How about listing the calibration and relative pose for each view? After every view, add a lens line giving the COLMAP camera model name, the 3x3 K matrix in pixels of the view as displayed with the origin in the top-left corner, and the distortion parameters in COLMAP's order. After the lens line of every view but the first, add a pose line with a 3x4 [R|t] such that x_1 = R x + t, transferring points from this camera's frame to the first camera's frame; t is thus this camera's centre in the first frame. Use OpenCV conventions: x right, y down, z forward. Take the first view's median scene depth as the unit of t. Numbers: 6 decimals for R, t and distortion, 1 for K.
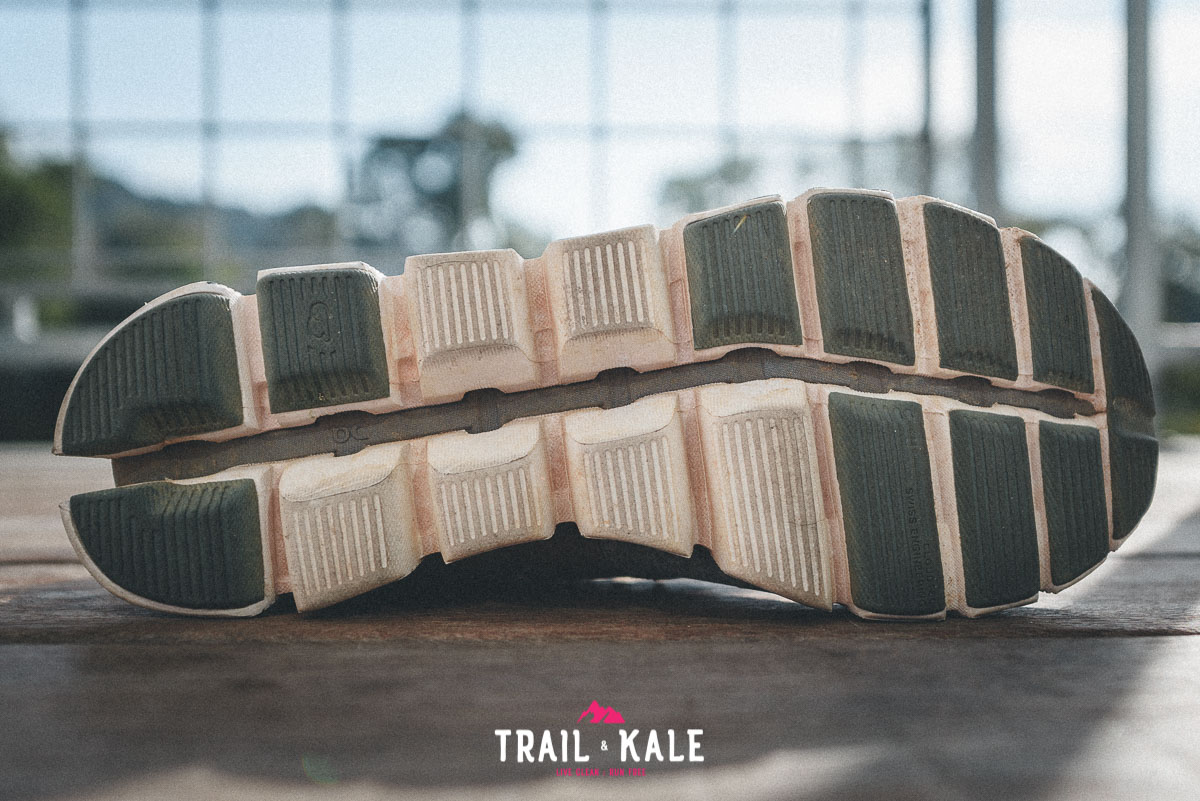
lens RADIAL K [[826.3, 0, 601.4], [0, 826.3, 410.3], [0, 0, 1]] dist [0.002647, -0.002208]
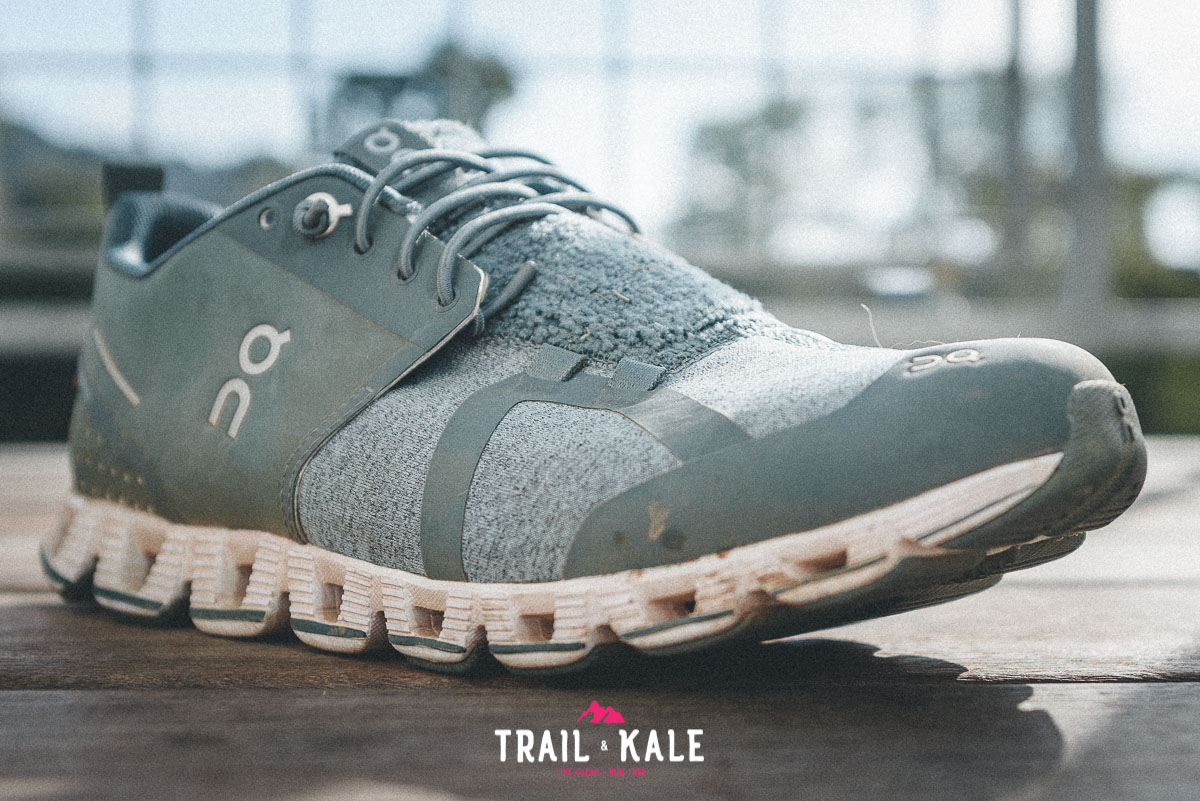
lens RADIAL K [[826.3, 0, 600.9], [0, 826.3, 405.9], [0, 0, 1]] dist [0.002647, -0.002208]
pose [[1.000000, 0.000014, 0.000723, -0.018609], [-0.000014, 1.000000, -0.000182, 0.000461], [-0.000723, 0.000182, 1.000000, 0.178704]]
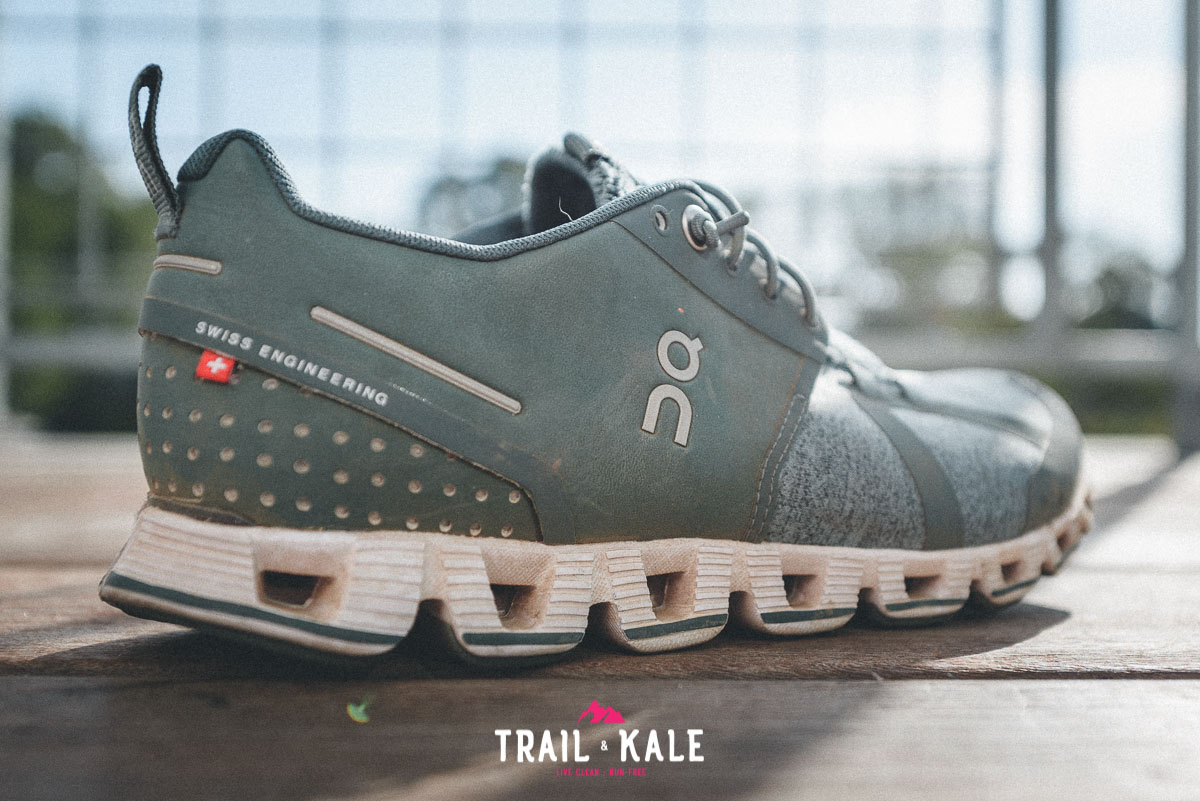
lens RADIAL K [[826.3, 0, 600.6], [0, 826.3, 402.2], [0, 0, 1]] dist [0.002647, -0.002208]
pose [[0.736086, 0.004928, 0.676870, -0.959594], [-0.003207, 0.999988, -0.003794, -0.006174], [-0.676881, 0.000622, 0.736092, 0.453217]]
